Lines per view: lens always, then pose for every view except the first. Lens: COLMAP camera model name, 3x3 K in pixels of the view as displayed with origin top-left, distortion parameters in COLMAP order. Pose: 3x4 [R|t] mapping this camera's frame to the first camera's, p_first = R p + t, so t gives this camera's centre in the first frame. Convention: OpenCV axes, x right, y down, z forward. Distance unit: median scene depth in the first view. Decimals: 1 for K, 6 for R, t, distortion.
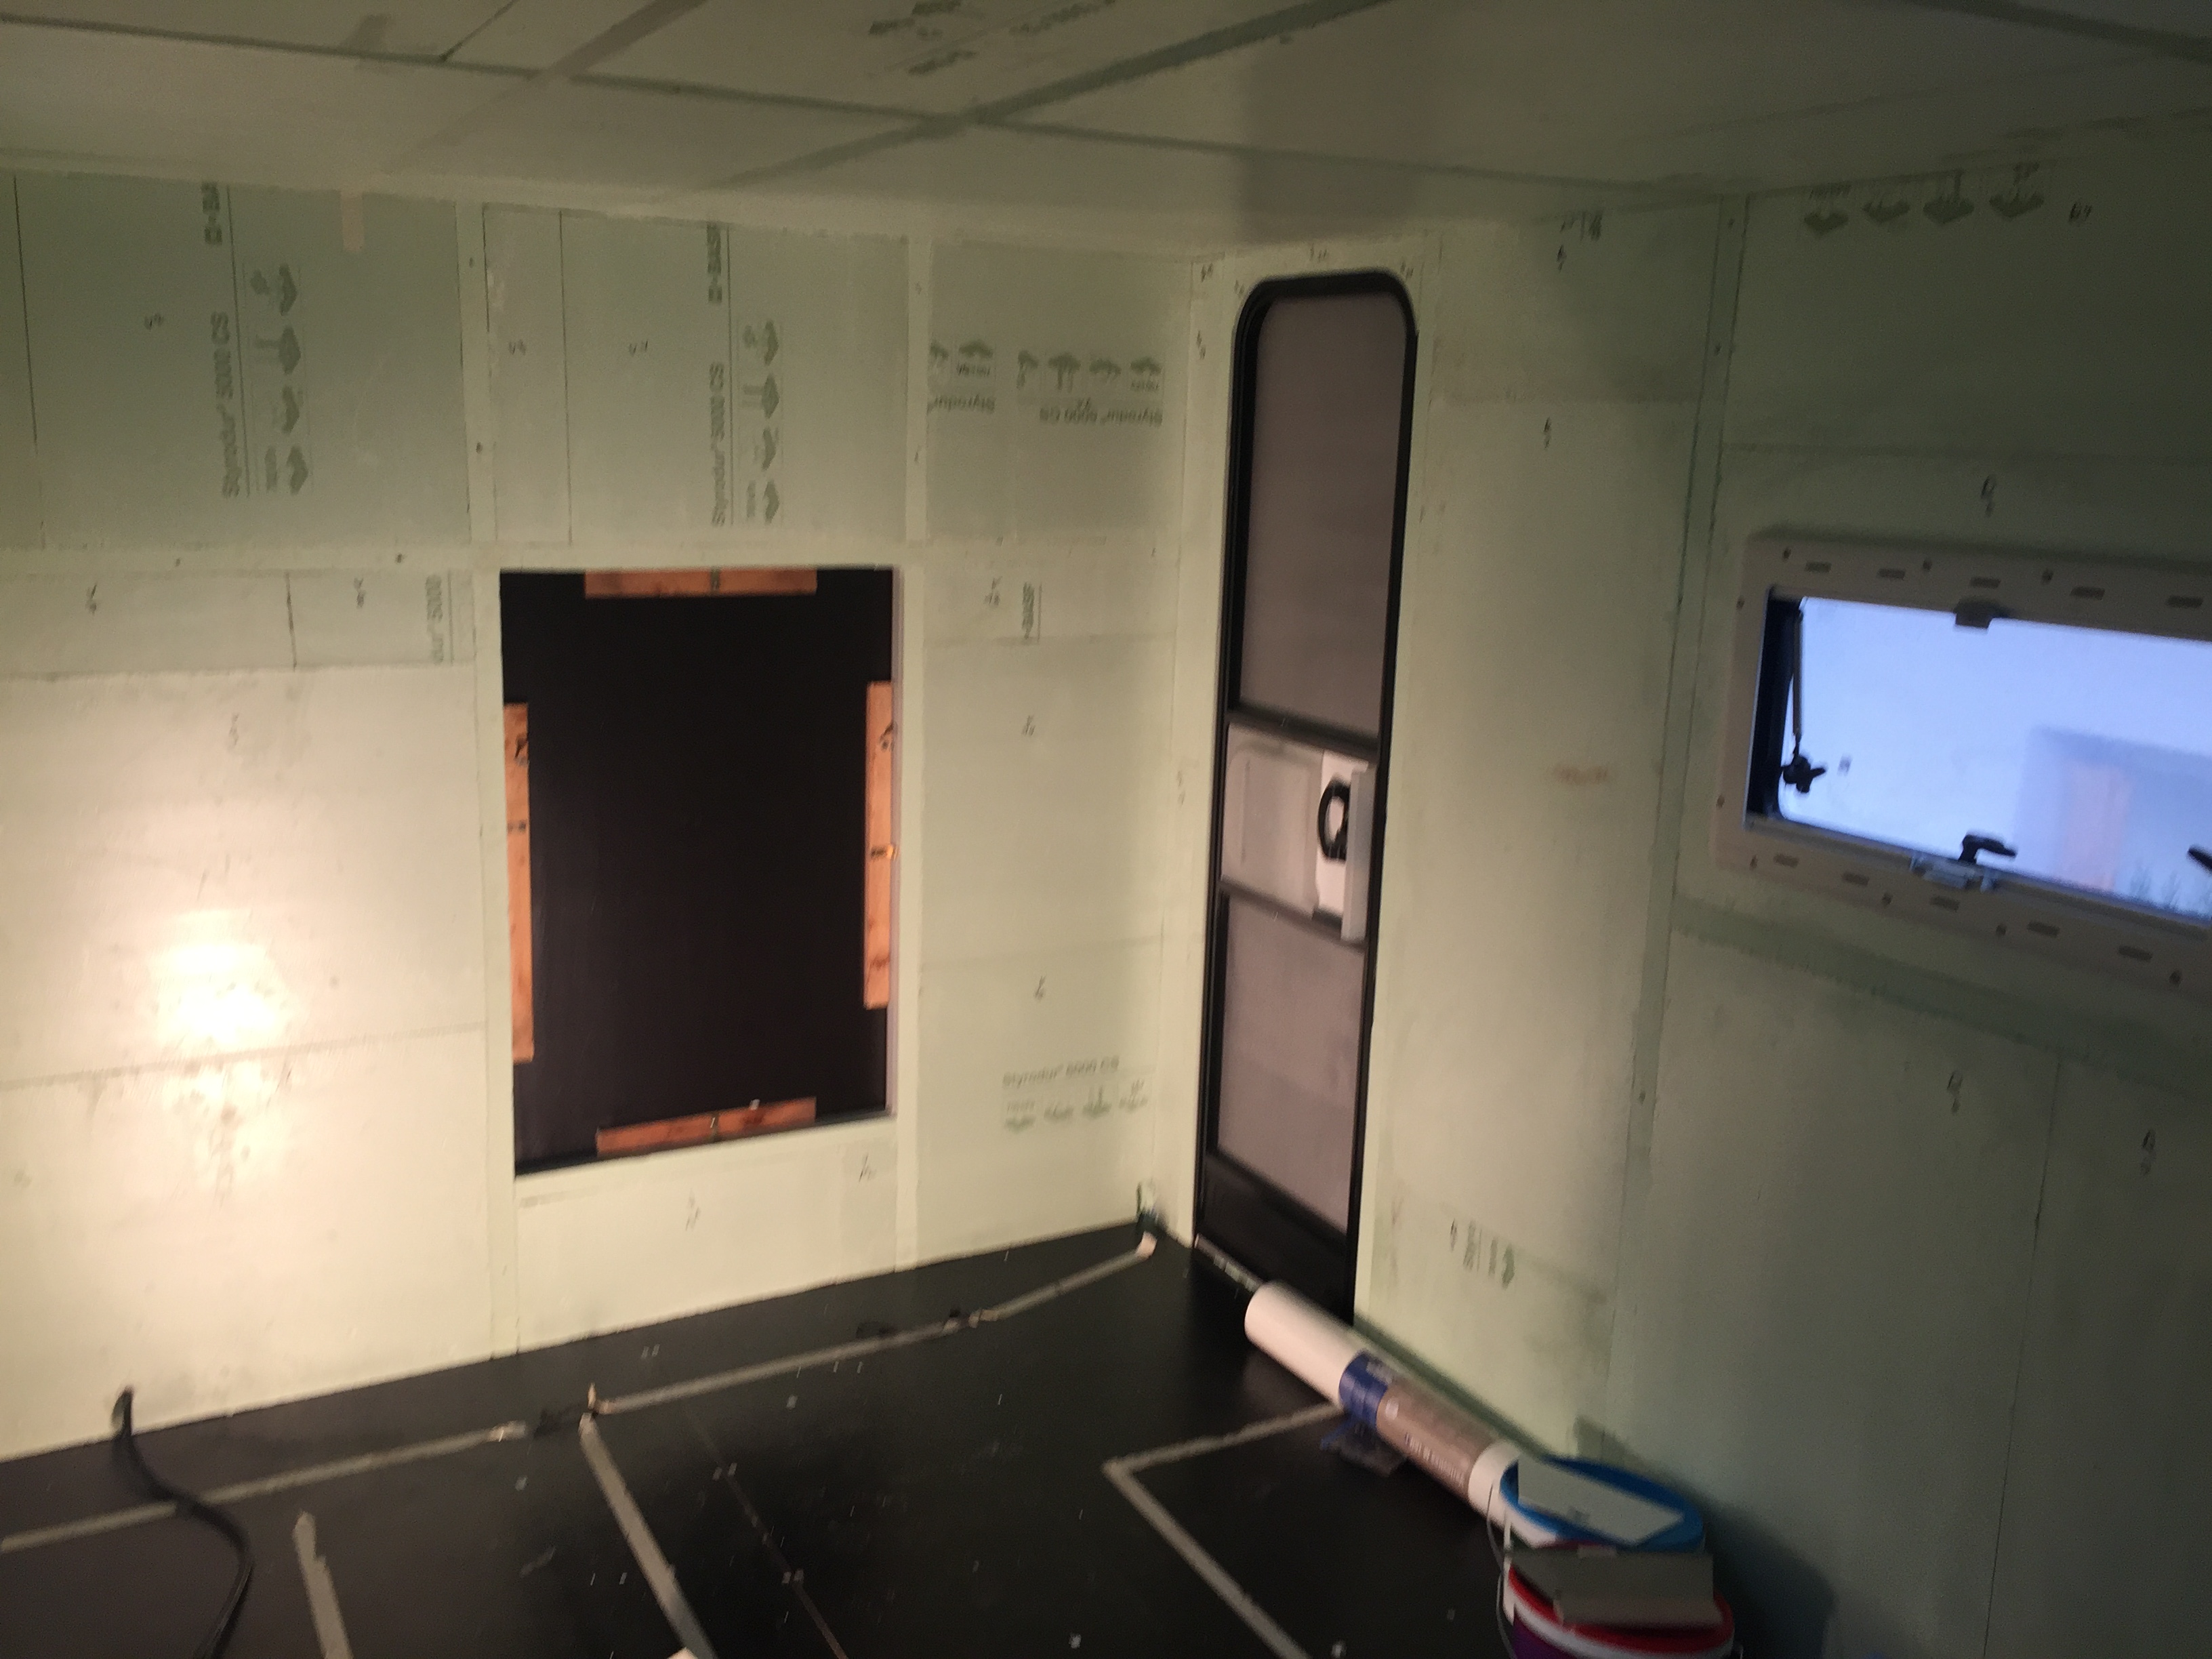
lens RADIAL K [[1894.2, 0, 1129.1], [0, 1894.2, 830.1], [0, 0, 1]] dist [0.061818, -0.068015]
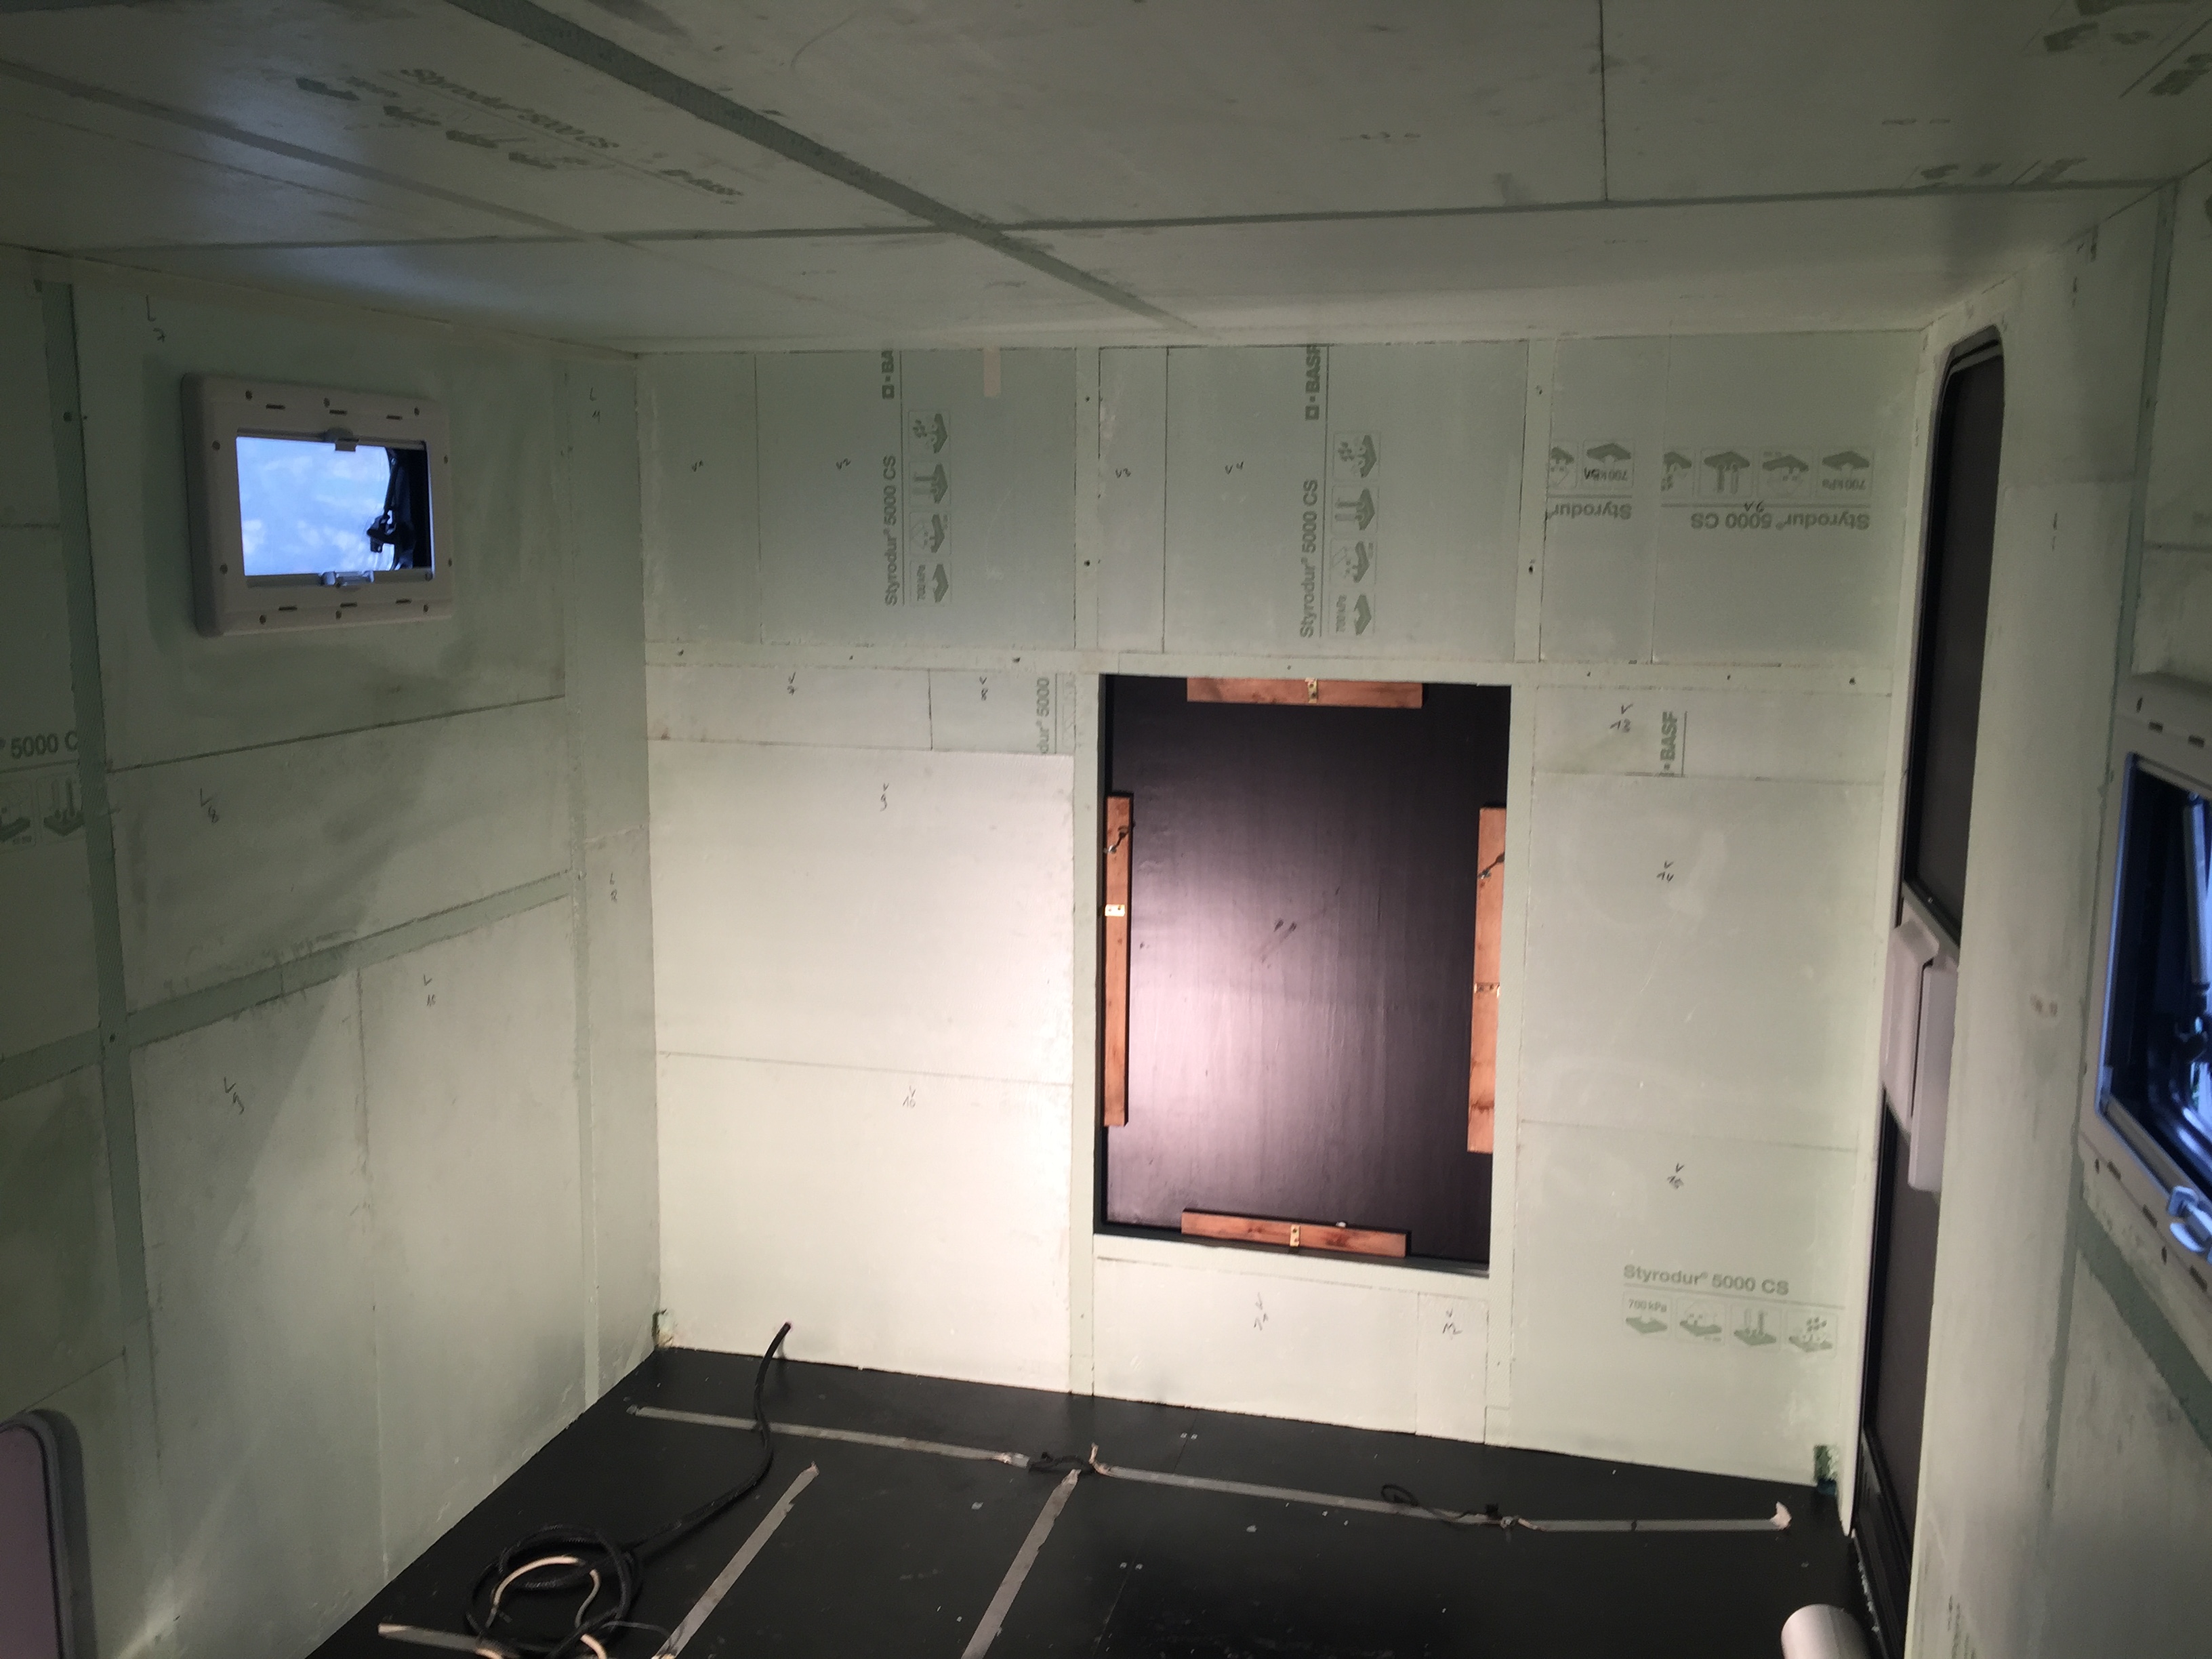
lens RADIAL K [[1894.2, 0, 1118.5], [0, 1894.2, 836.3], [0, 0, 1]] dist [0.061818, -0.068015]
pose [[0.726349, 0.092354, -0.681093, 0.401082], [-0.133622, 0.990999, -0.008124, -0.033520], [0.674212, 0.096910, 0.732152, 0.202477]]
